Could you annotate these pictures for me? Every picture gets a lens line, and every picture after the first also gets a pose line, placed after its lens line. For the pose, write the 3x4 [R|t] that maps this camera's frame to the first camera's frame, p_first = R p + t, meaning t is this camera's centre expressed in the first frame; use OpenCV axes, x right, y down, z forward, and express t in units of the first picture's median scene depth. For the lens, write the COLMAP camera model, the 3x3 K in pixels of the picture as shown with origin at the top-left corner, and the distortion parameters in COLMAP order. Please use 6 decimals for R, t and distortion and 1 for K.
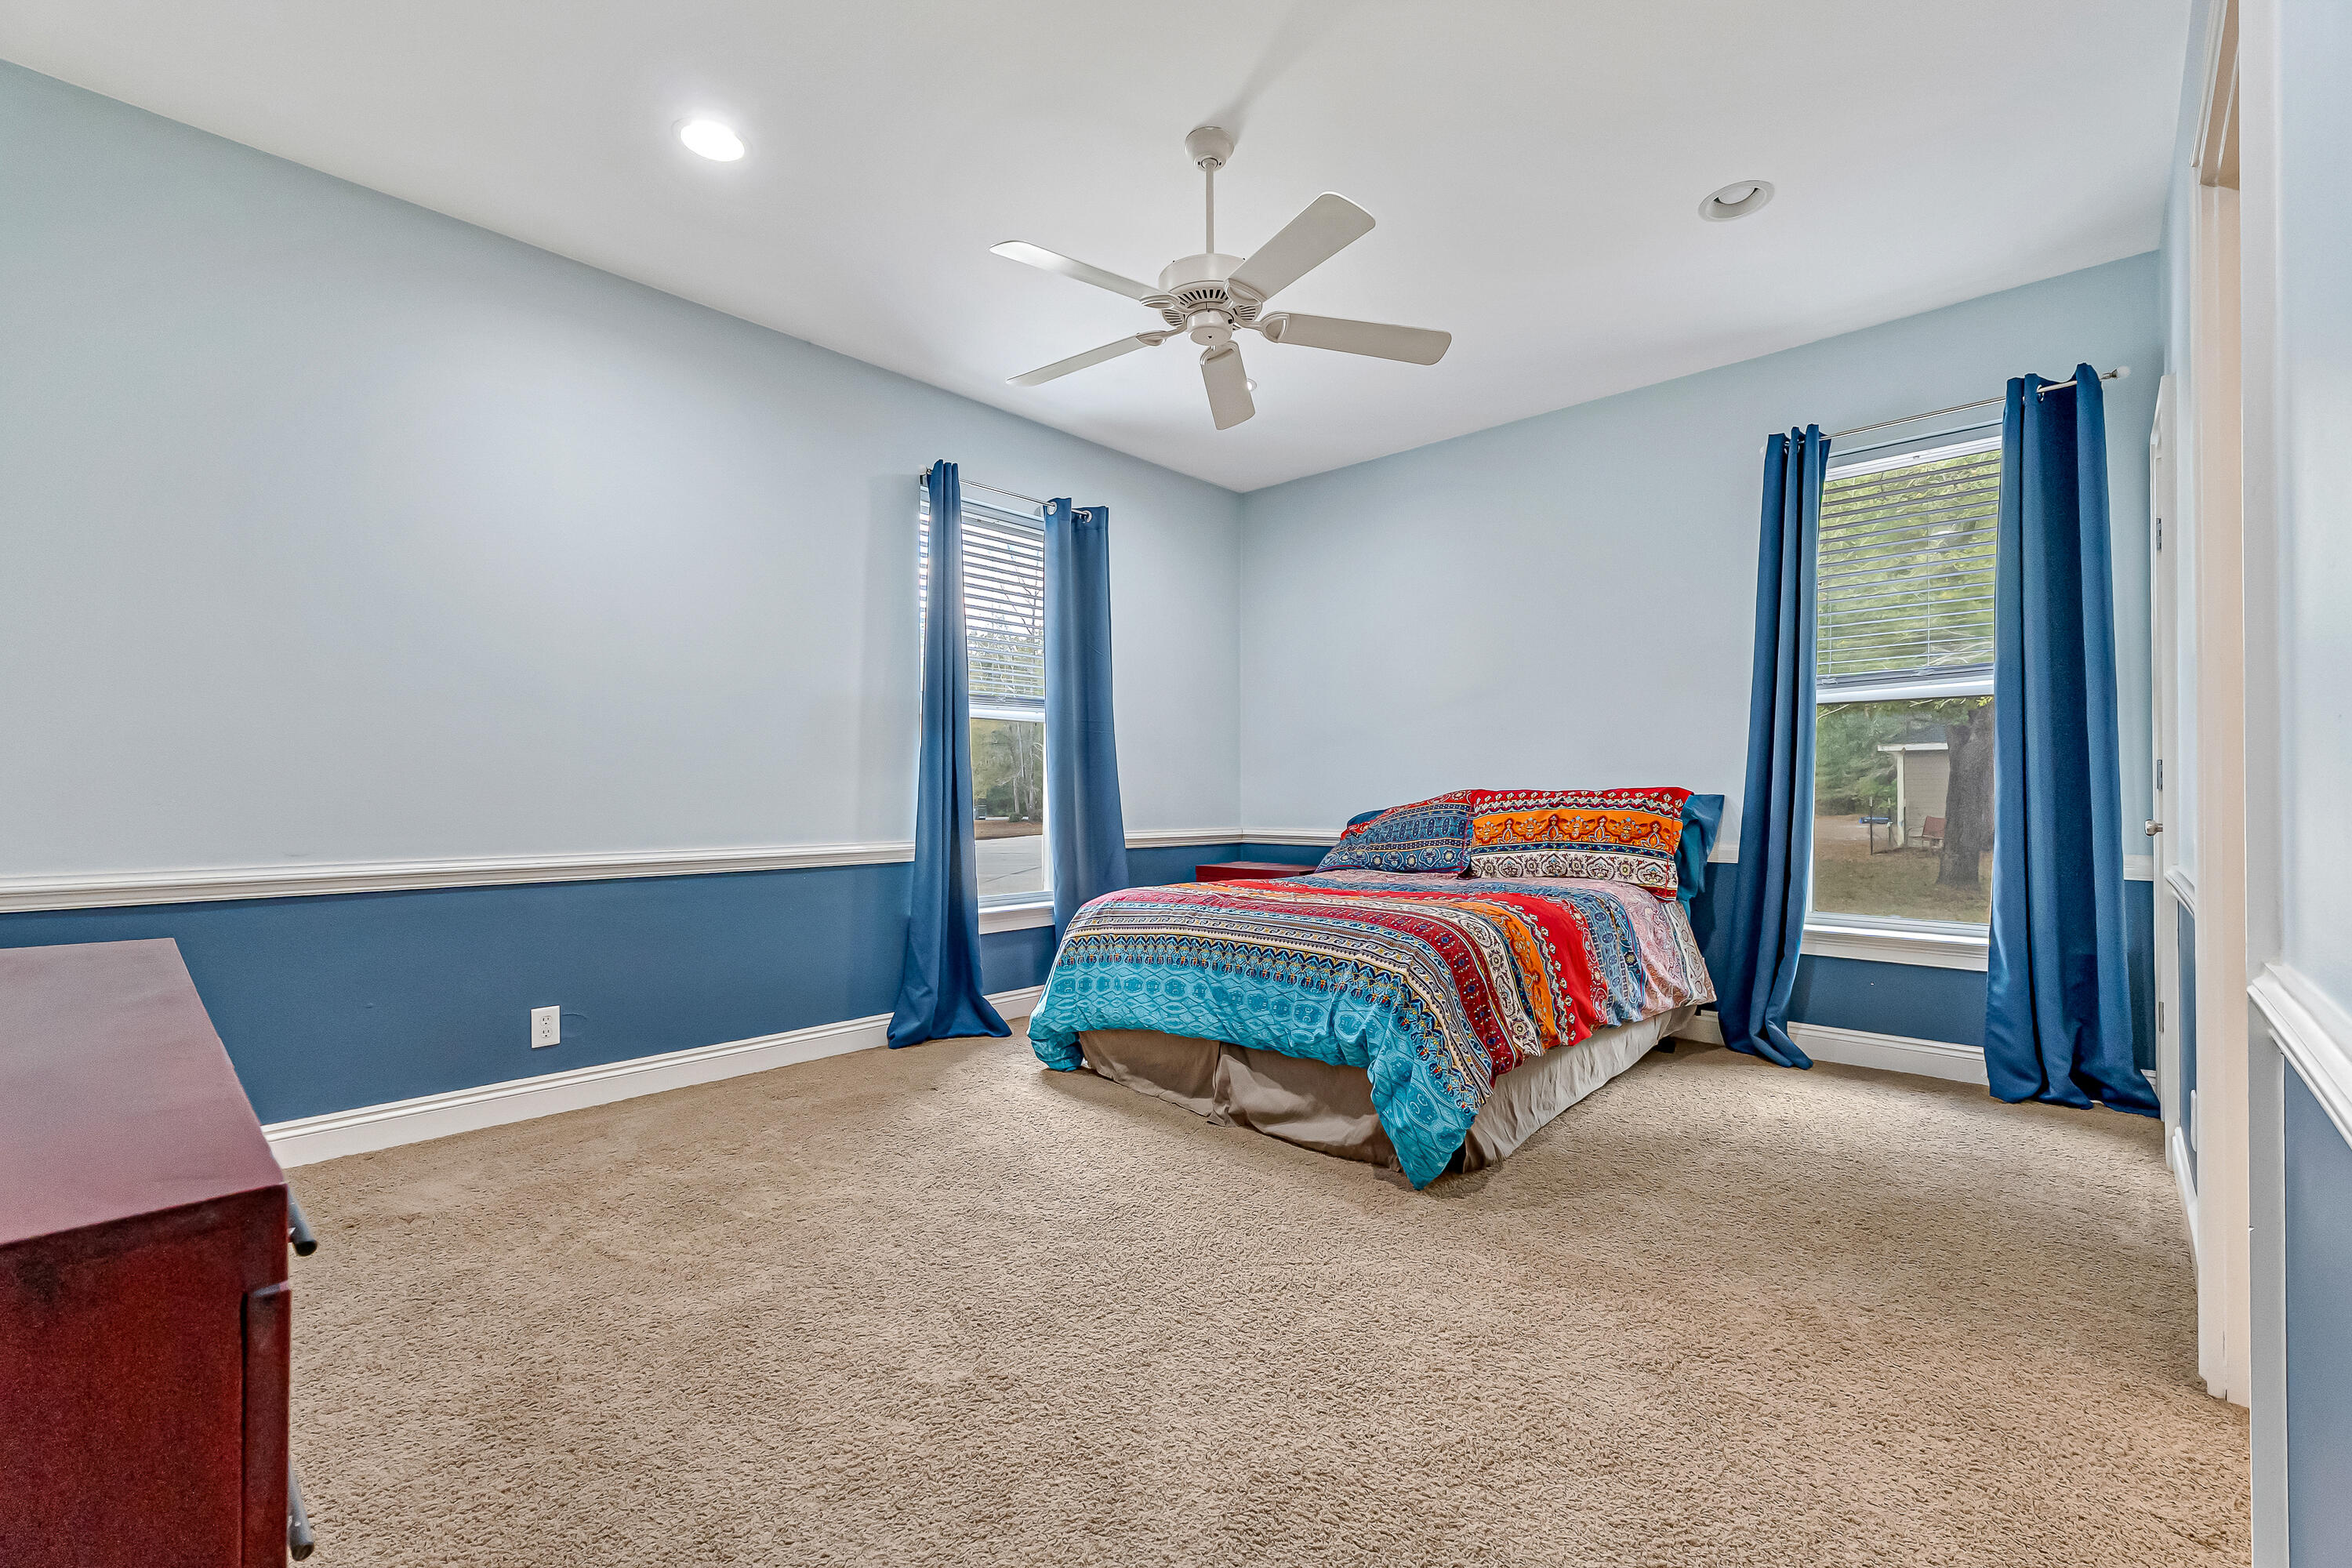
lens RADIAL K [[993.5, 0, 1185.4], [0, 993.5, 778.4], [0, 0, 1]] dist [0.003503, 0.000311]
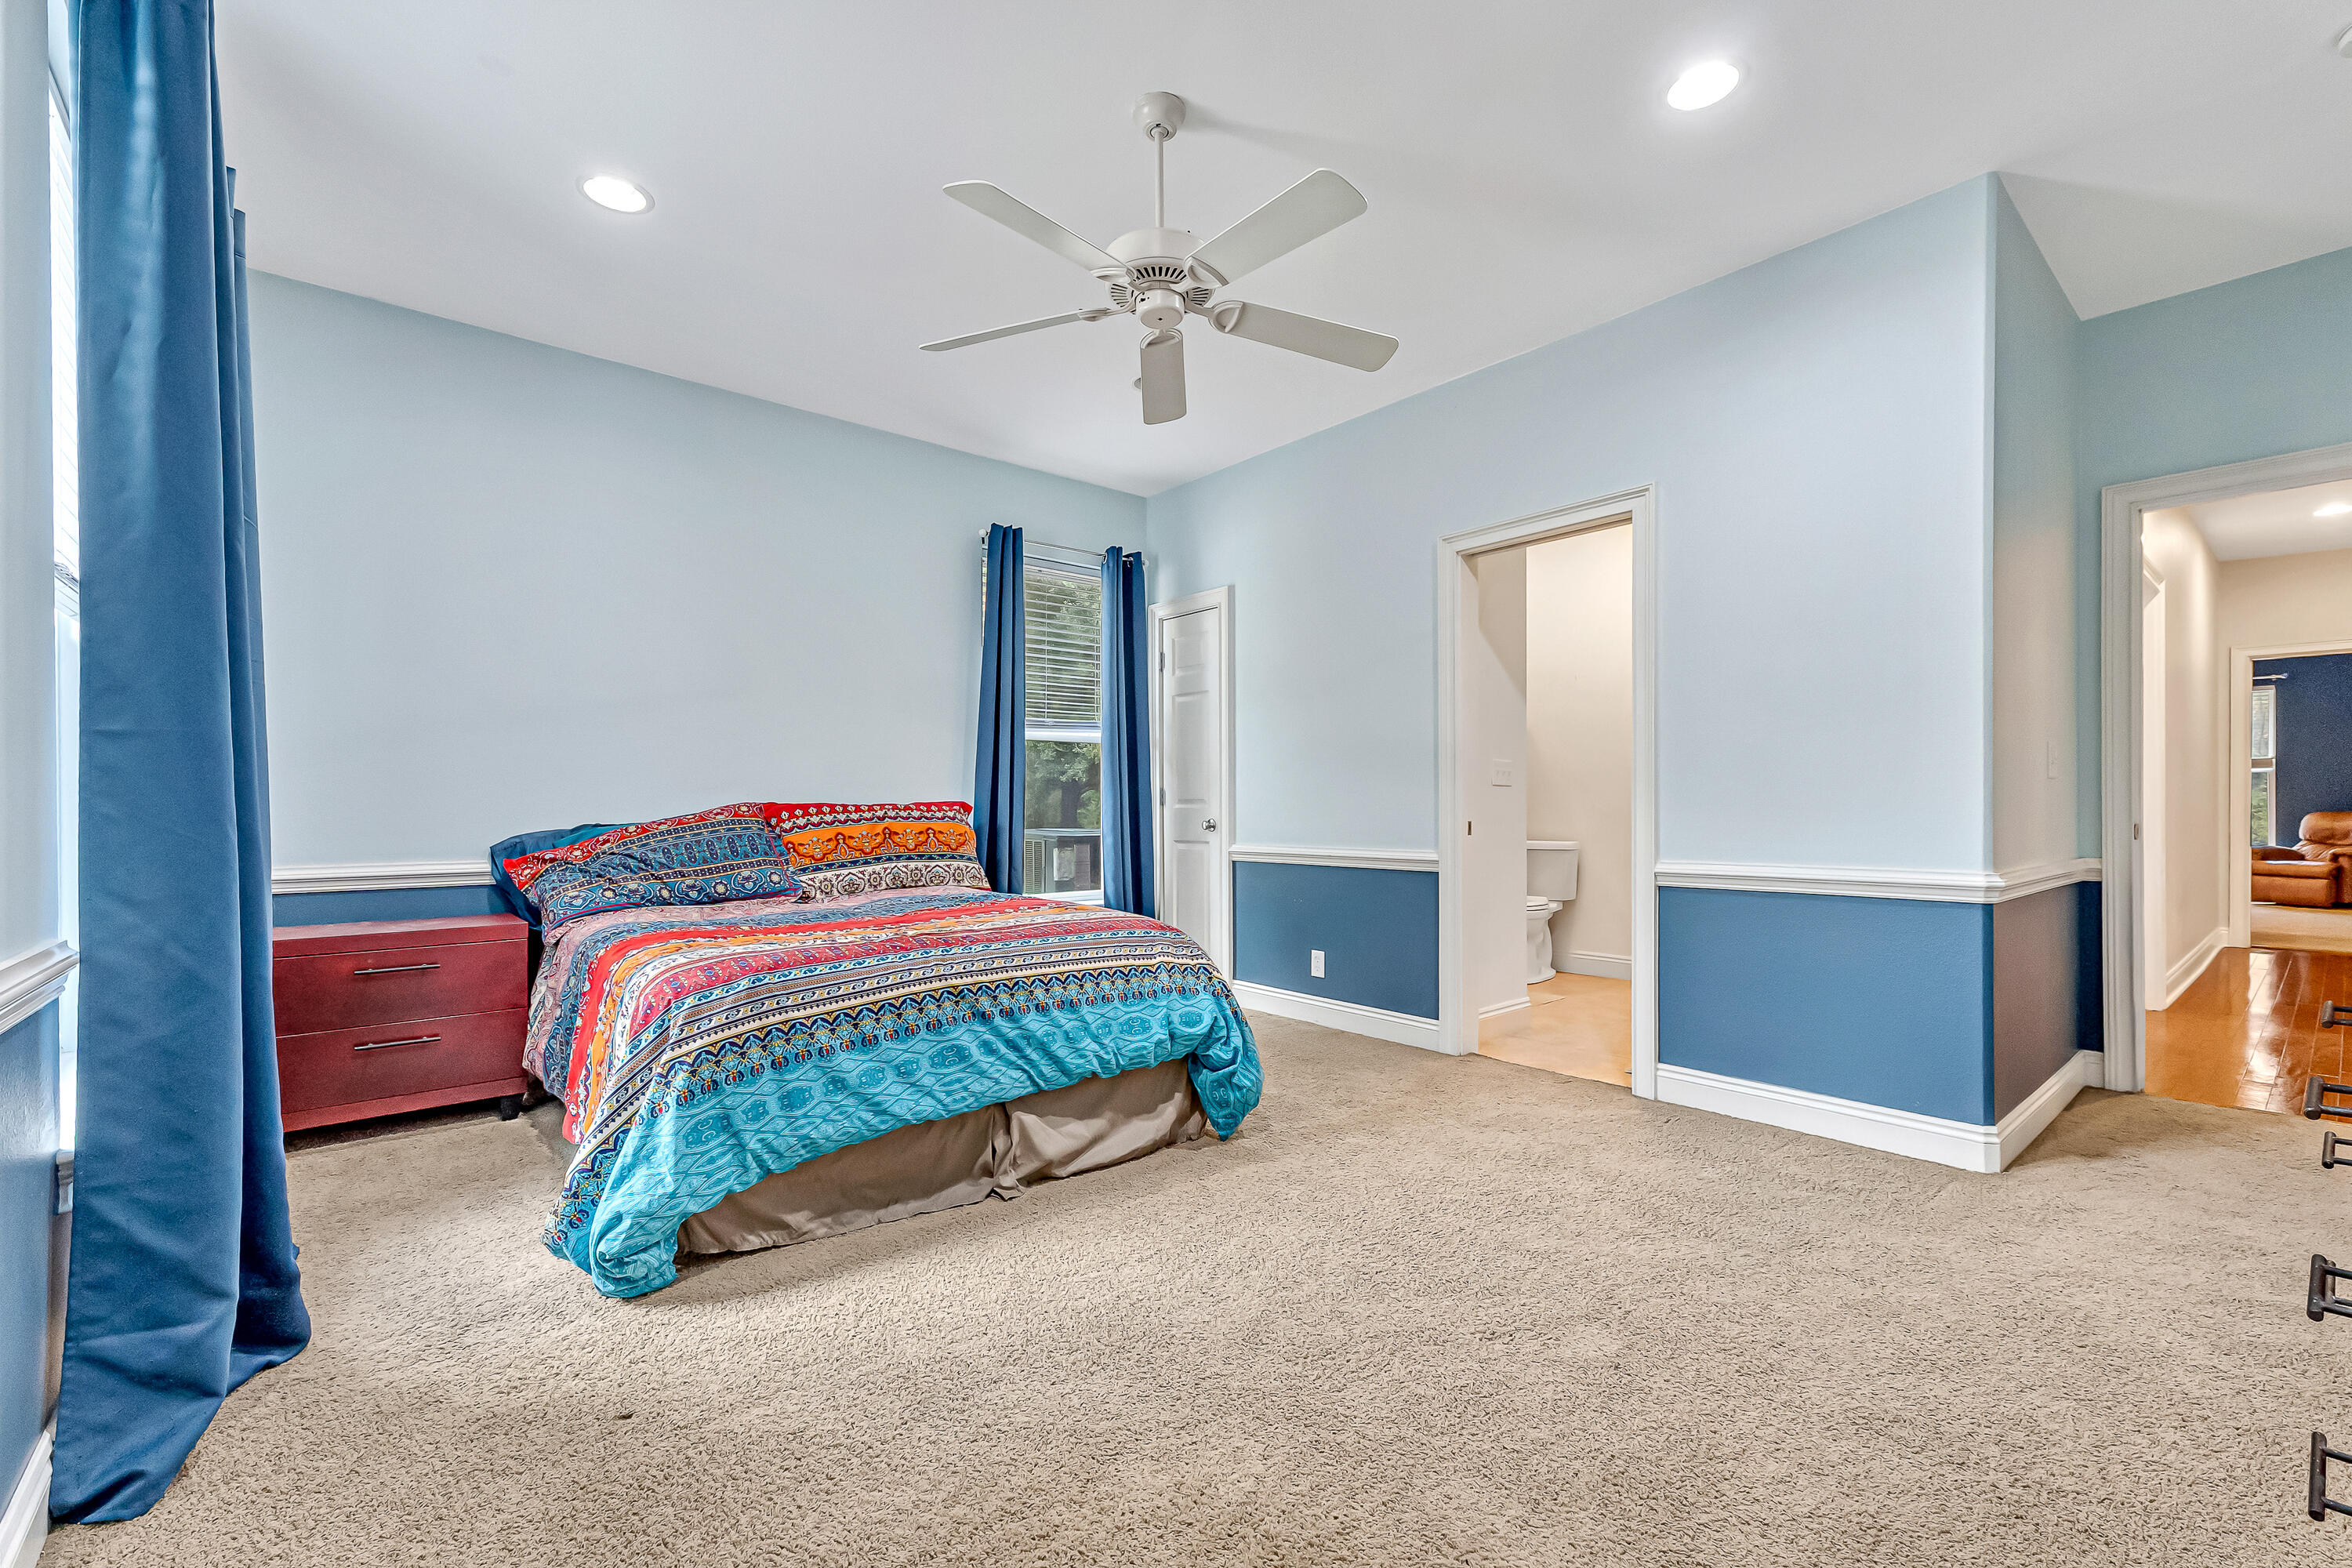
lens RADIAL K [[993.5, 0, 1178.1], [0, 993.5, 821.9], [0, 0, 1]] dist [0.003503, 0.000311]
pose [[0.115331, -0.010412, 0.993273, -0.681609], [-0.015523, 0.999804, 0.012282, 0.015544], [-0.993206, -0.016835, 0.115147, 0.670371]]
